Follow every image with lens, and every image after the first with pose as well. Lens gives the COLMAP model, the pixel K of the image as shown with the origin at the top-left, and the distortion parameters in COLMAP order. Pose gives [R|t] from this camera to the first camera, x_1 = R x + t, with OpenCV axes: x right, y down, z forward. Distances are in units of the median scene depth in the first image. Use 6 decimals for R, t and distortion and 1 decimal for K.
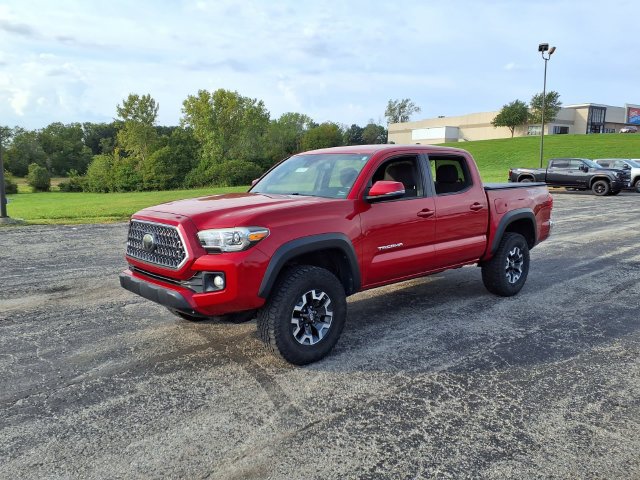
lens RADIAL K [[508.6, 0, 312.7], [0, 508.6, 247.5], [0, 0, 1]] dist [0.043521, -0.071349]
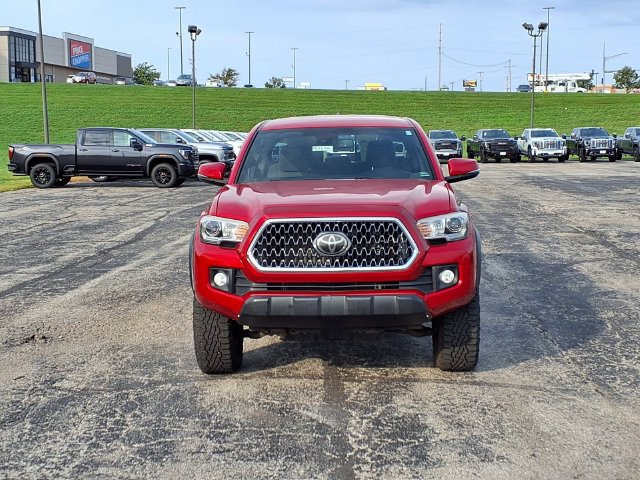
lens RADIAL K [[1012.3, 0, 330.1], [0, 1012.3, 241.1], [0, 0, 1]] dist [0.207044, -0.489504]
pose [[0.691312, -0.080847, 0.718020, -0.067159], [0.124494, 0.992187, -0.008146, -0.000198], [-0.711751, 0.095021, 0.695975, -0.002434]]
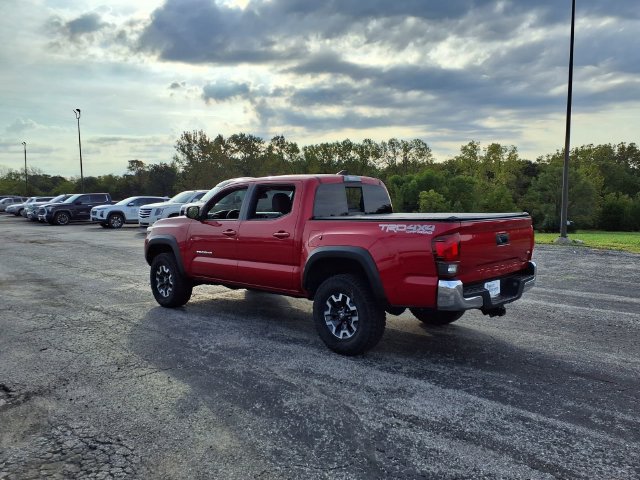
lens RADIAL K [[515.3, 0, 316.9], [0, 515.3, 232.3], [0, 0, 1]] dist [0.045393, -0.054383]
pose [[0.058286, 0.061730, -0.996390, 0.086938], [-0.138058, 0.988995, 0.053196, -0.009641], [0.988708, 0.134459, 0.066167, 0.065839]]
